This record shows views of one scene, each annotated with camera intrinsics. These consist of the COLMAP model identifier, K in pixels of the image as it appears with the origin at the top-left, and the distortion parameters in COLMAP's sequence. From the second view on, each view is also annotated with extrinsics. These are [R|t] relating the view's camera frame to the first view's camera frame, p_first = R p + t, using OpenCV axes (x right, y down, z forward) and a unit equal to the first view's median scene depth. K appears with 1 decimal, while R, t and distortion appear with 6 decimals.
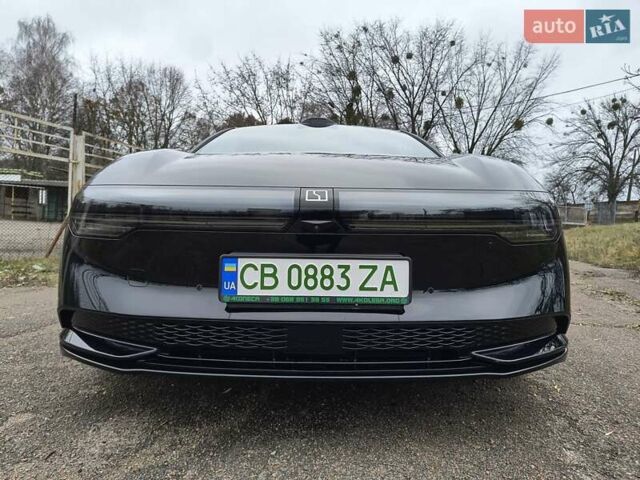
lens RADIAL K [[437.1, 0, 320.6], [0, 437.1, 239.8], [0, 0, 1]] dist [0.038917, -0.035271]
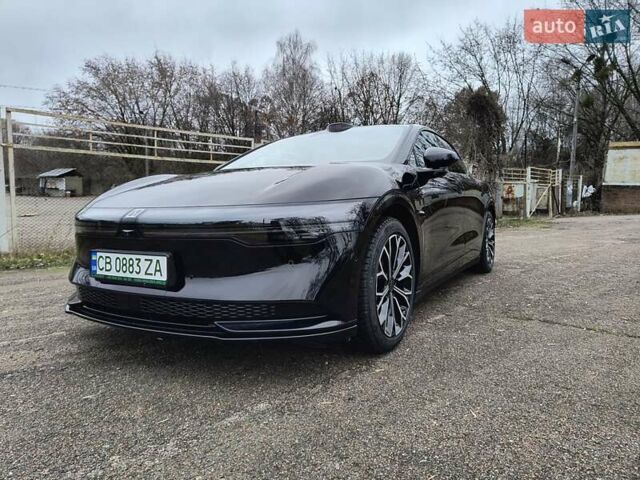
lens RADIAL K [[437.1, 0, 320.4], [0, 437.1, 236.3], [0, 0, 1]] dist [0.038917, -0.035271]
pose [[0.861628, 0.008835, -0.507463, 1.409431], [0.011193, 0.999275, 0.036403, -0.071815], [0.507416, -0.037046, 0.860904, -0.034148]]
